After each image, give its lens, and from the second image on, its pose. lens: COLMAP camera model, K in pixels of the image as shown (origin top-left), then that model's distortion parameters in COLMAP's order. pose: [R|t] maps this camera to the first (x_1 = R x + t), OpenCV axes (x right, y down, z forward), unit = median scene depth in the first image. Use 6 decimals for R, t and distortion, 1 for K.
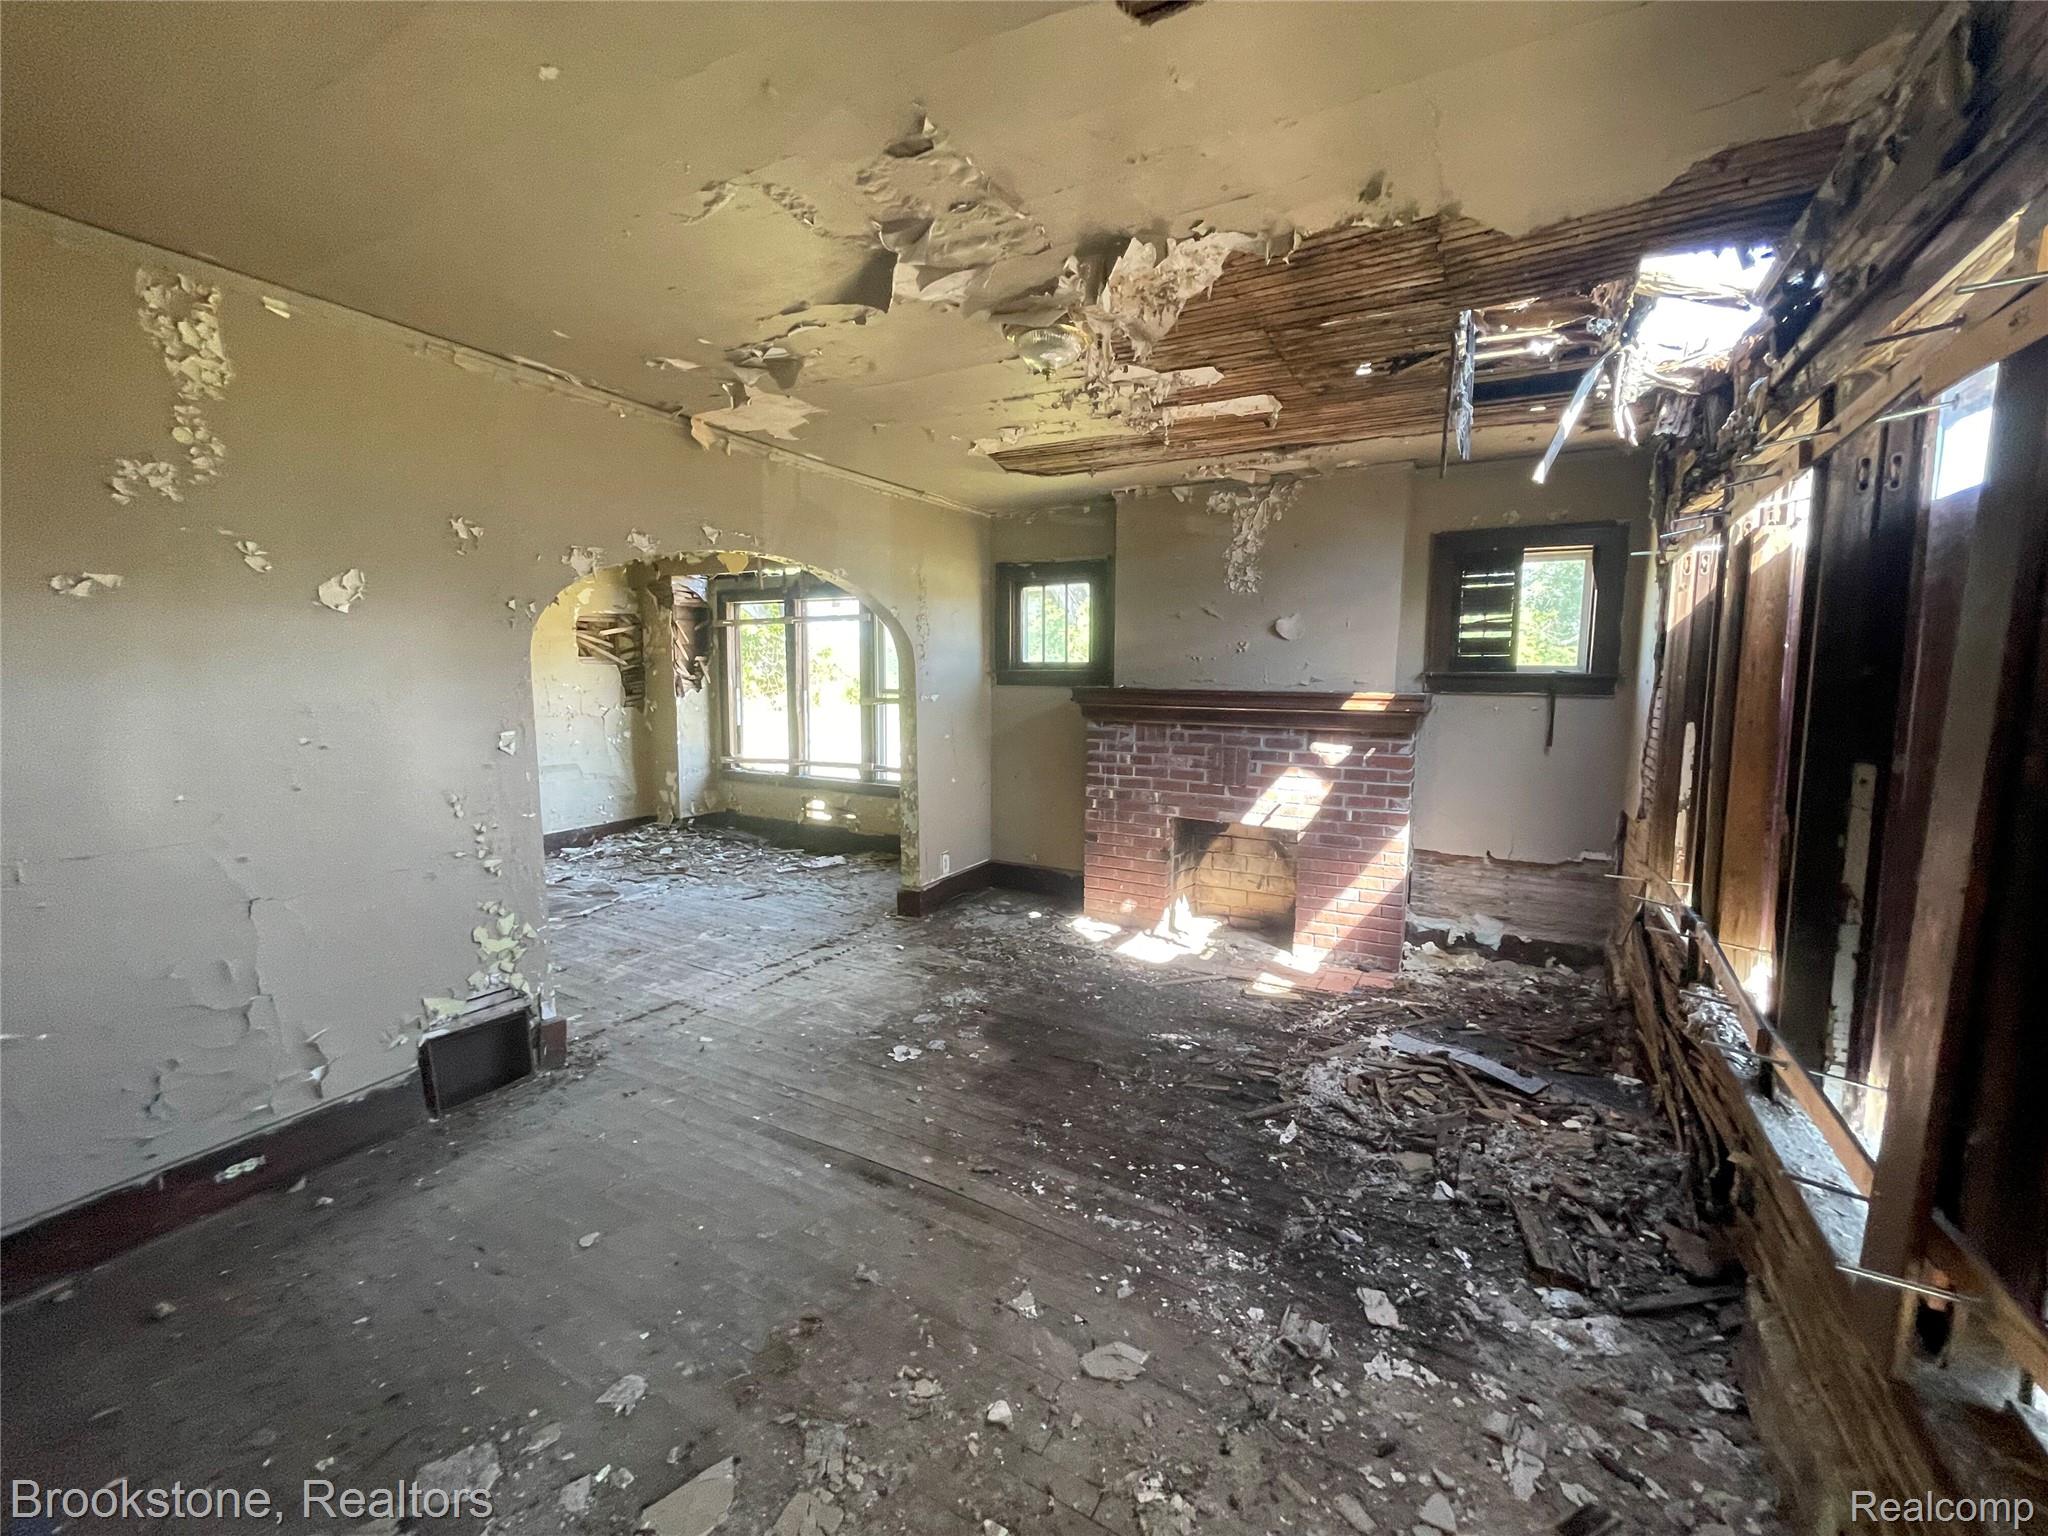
lens RADIAL K [[827.2, 0, 1025.6], [0, 827.2, 765.8], [0, 0, 1]] dist [-0.000336, -0.000180]
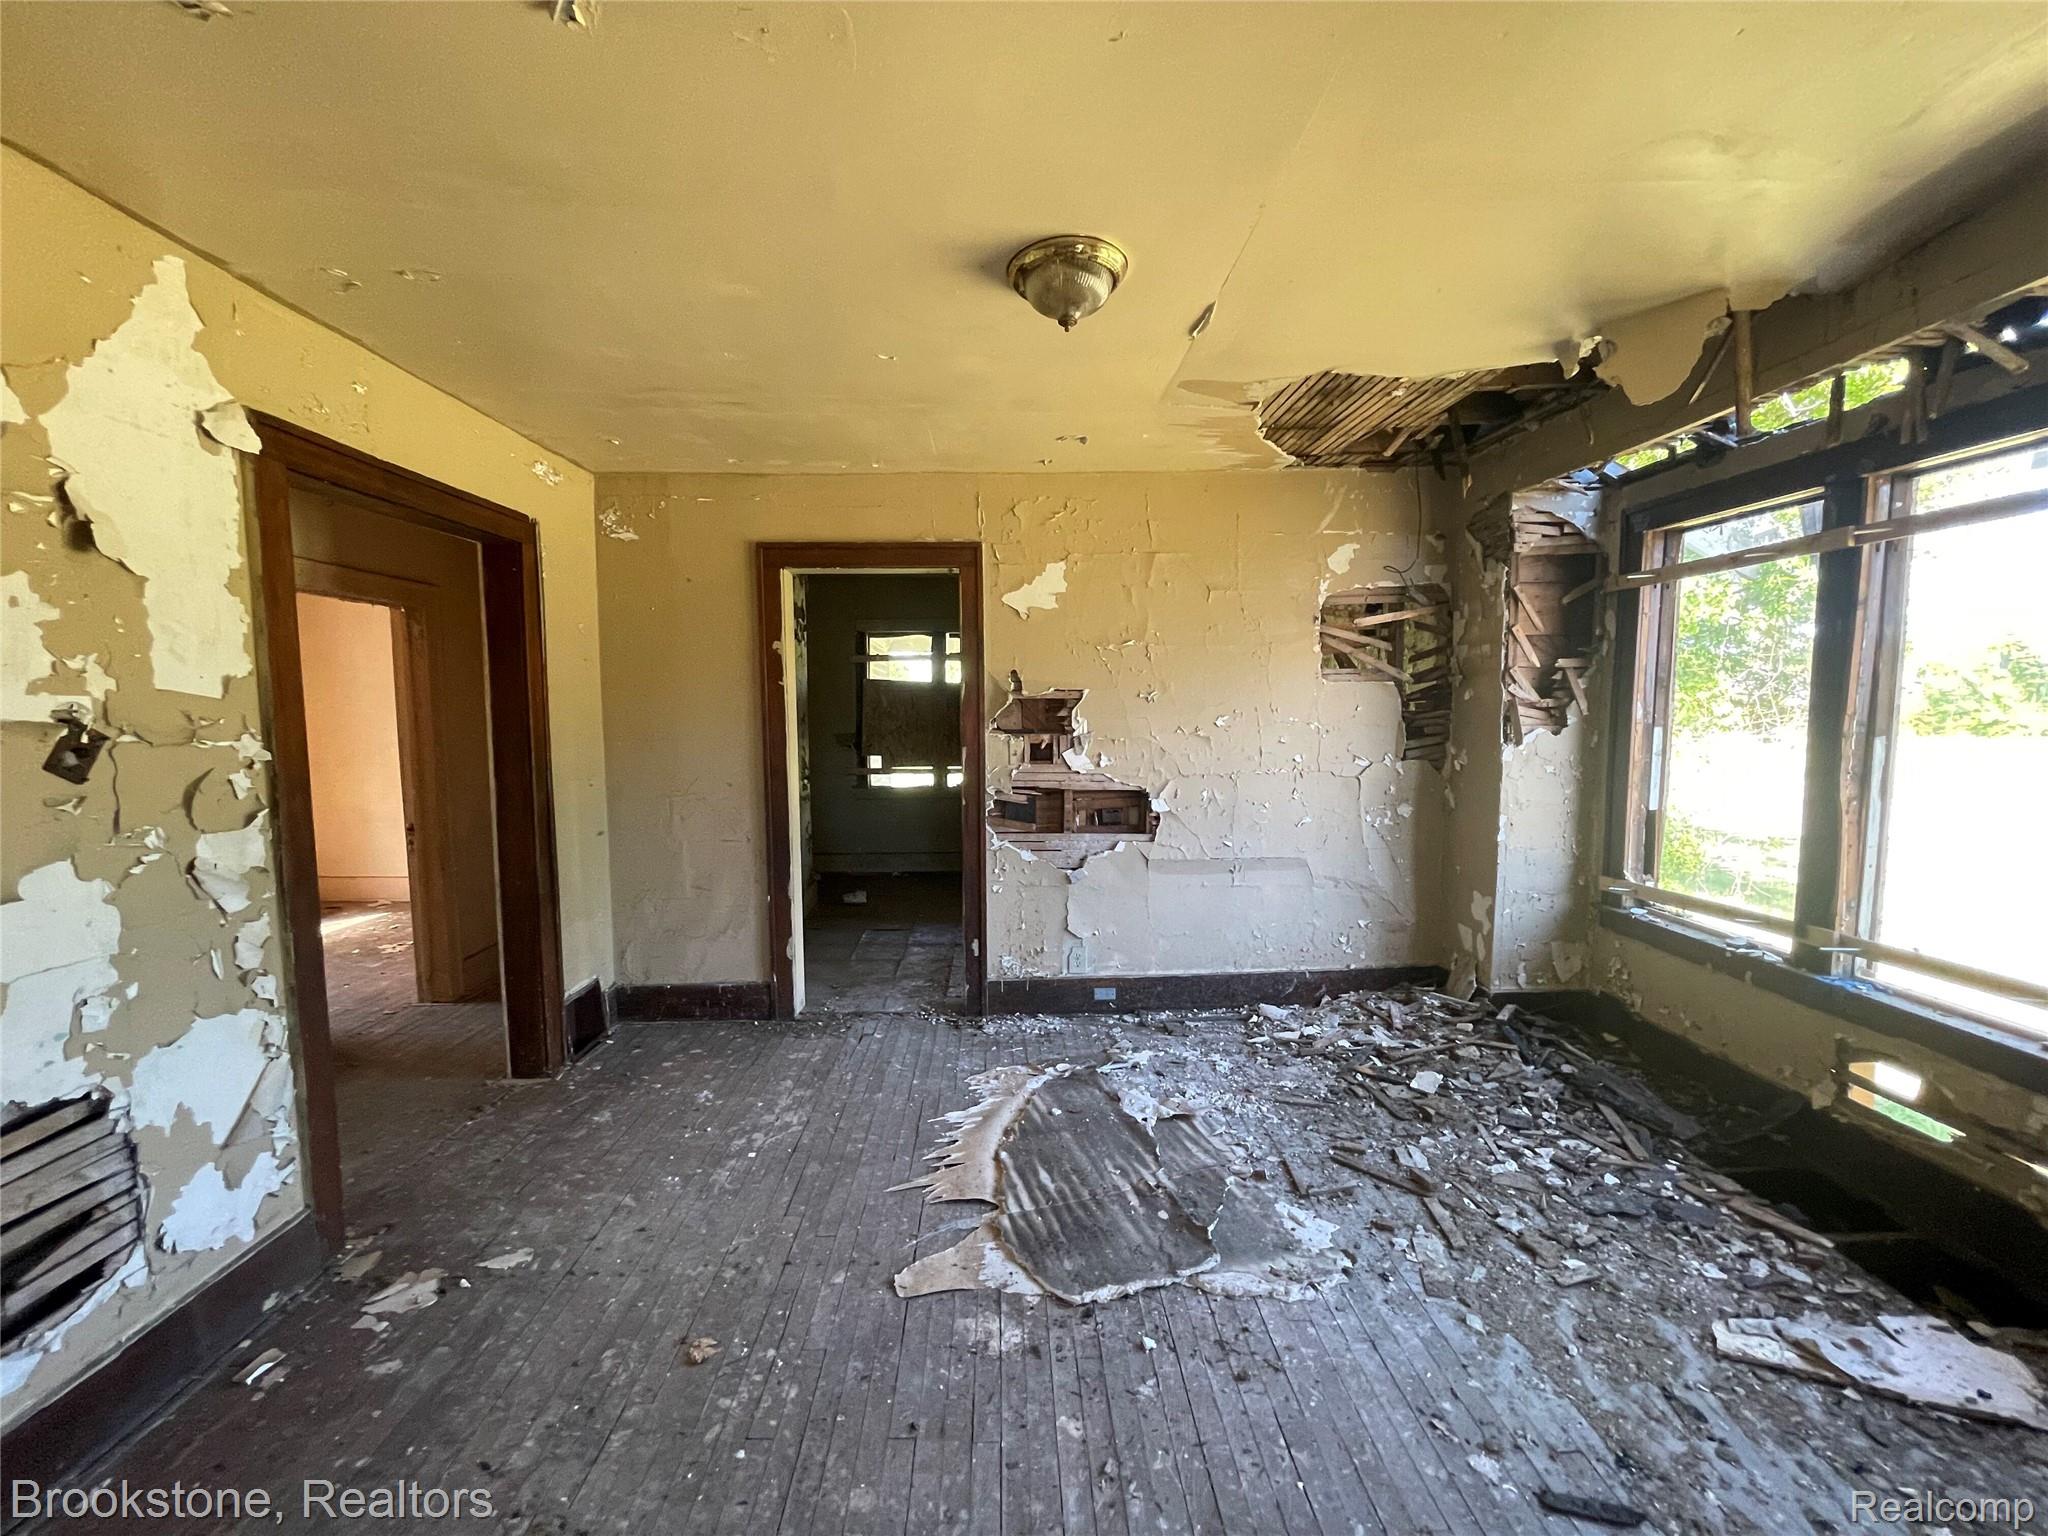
lens RADIAL K [[827.2, 0, 1021.1], [0, 827.2, 770.9], [0, 0, 1]] dist [-0.000336, -0.000180]
pose [[0.515043, 0.062695, -0.854869, -0.152112], [-0.078968, 0.996551, 0.025509, -0.057552], [0.853519, 0.054369, 0.518217, 0.506472]]
